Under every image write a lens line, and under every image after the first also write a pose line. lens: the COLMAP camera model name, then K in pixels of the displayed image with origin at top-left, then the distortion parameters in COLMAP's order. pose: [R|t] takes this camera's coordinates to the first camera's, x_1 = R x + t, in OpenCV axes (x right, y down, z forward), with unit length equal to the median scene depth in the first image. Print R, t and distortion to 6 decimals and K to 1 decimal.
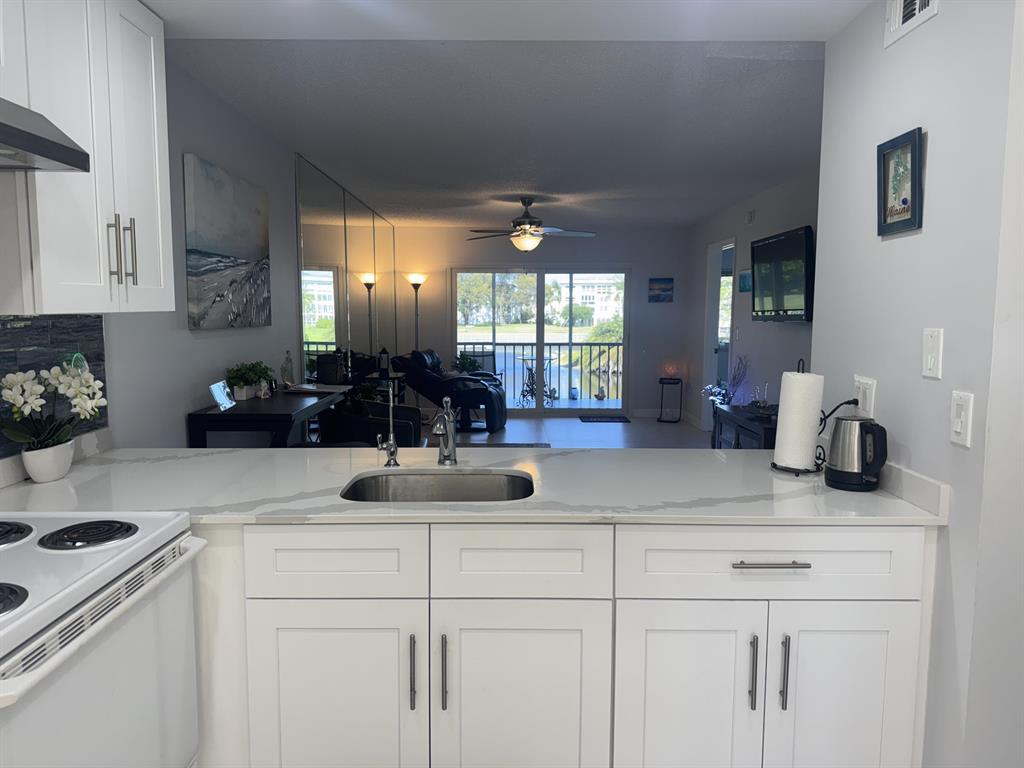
lens RADIAL K [[713.2, 0, 512.0], [0, 713.2, 384.0], [0, 0, 1]] dist [0.086593, -0.115130]
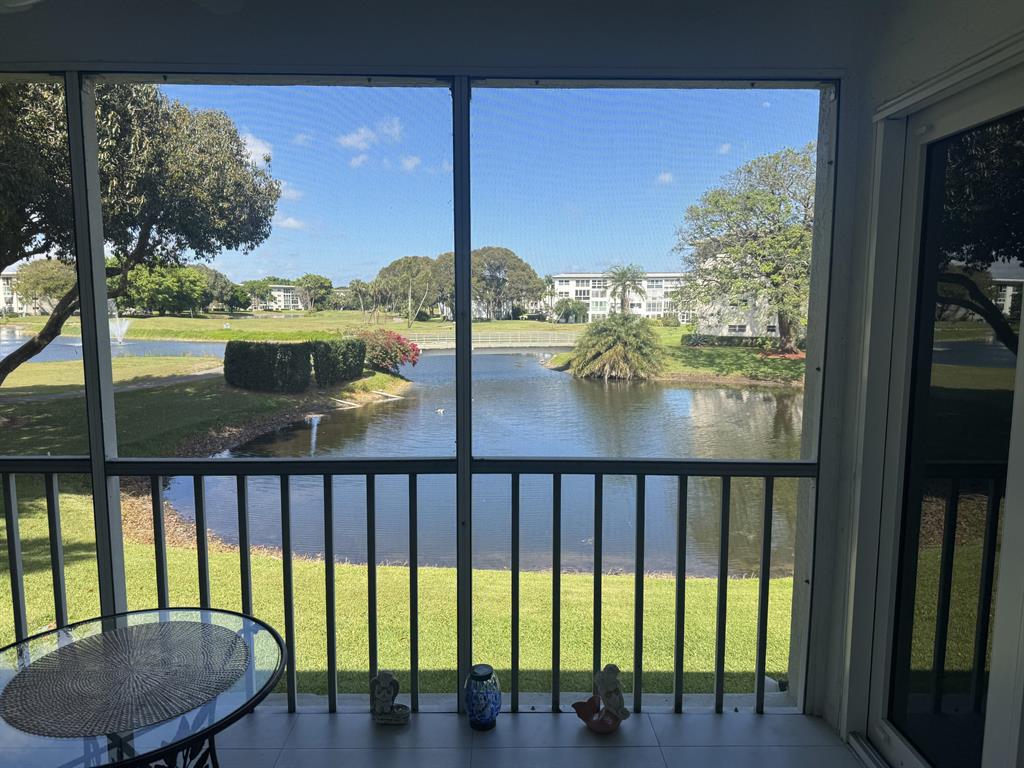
lens RADIAL K [[713.2, 0, 512.0], [0, 713.2, 384.0], [0, 0, 1]] dist [0.086593, -0.115130]
pose [[0.999972, -0.000528, 0.007486, 0.113904], [0.000480, 0.999979, 0.006461, -0.097919], [-0.007489, -0.006457, 0.999951, 0.944852]]
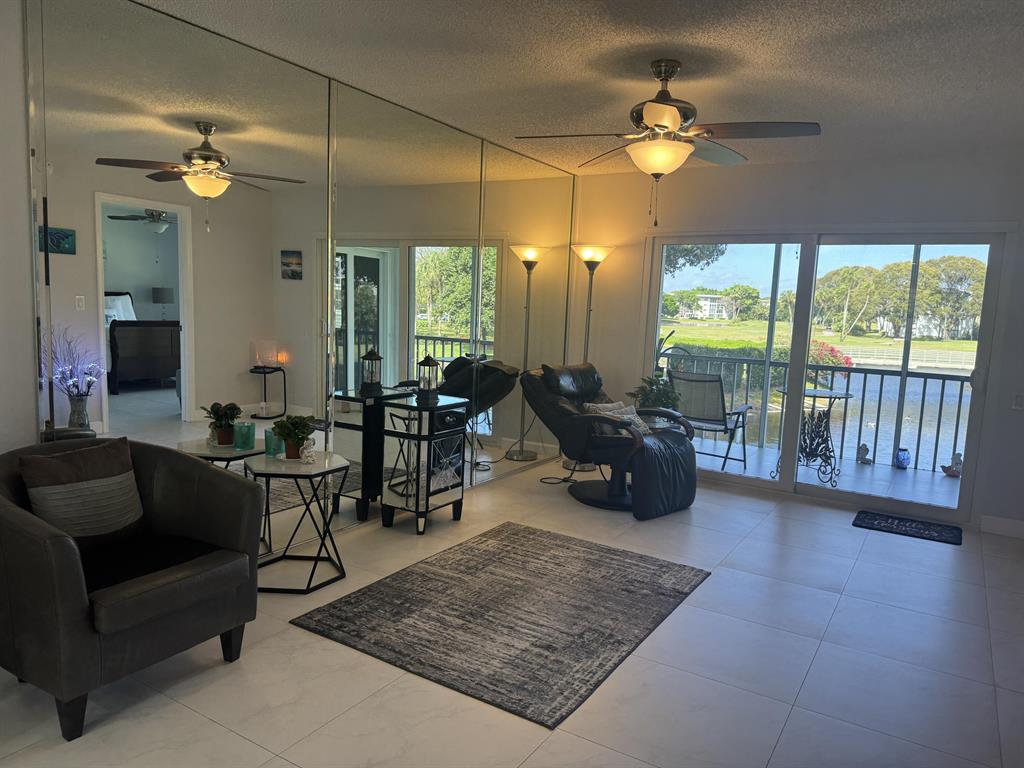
lens RADIAL K [[713.2, 0, 512.0], [0, 713.2, 384.0], [0, 0, 1]] dist [0.086593, -0.115130]
pose [[0.846301, 0.091580, -0.524773, 0.146839], [-0.094940, 0.995270, 0.020579, -0.034934], [0.524176, 0.032405, 0.850993, 0.396863]]
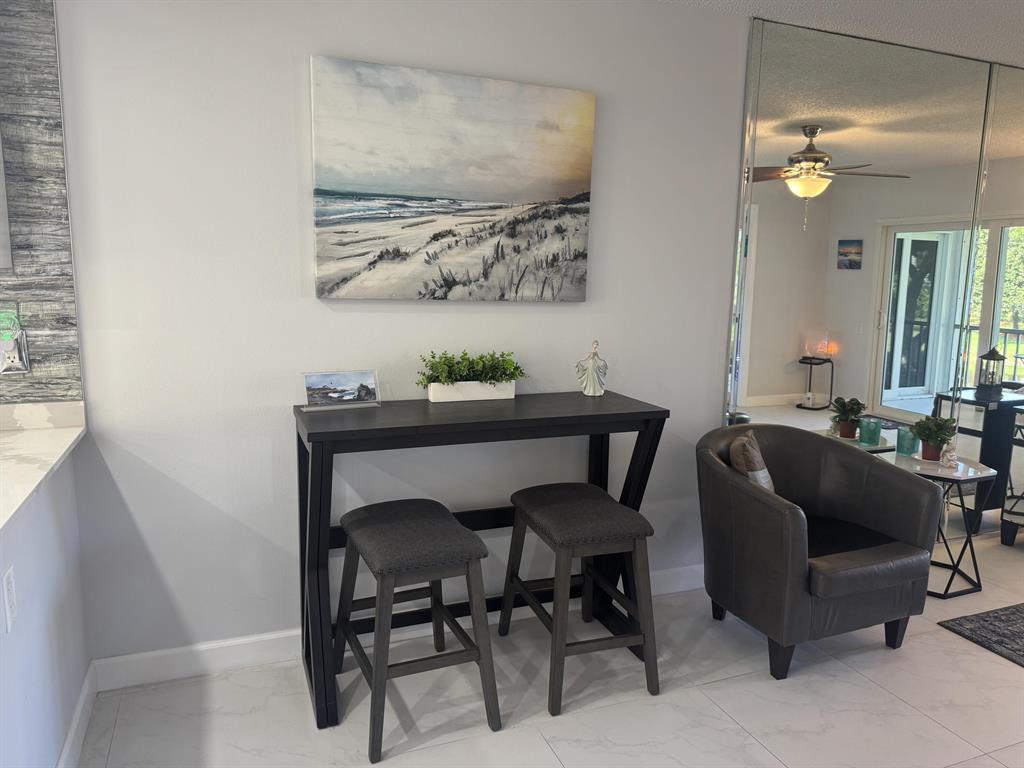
lens RADIAL K [[713.2, 0, 512.0], [0, 713.2, 384.0], [0, 0, 1]] dist [0.086593, -0.115130]
pose [[0.361263, 0.146382, -0.920902, 0.117403], [-0.116274, 0.986965, 0.111270, -0.032912], [0.925186, 0.066879, 0.373574, 0.318730]]
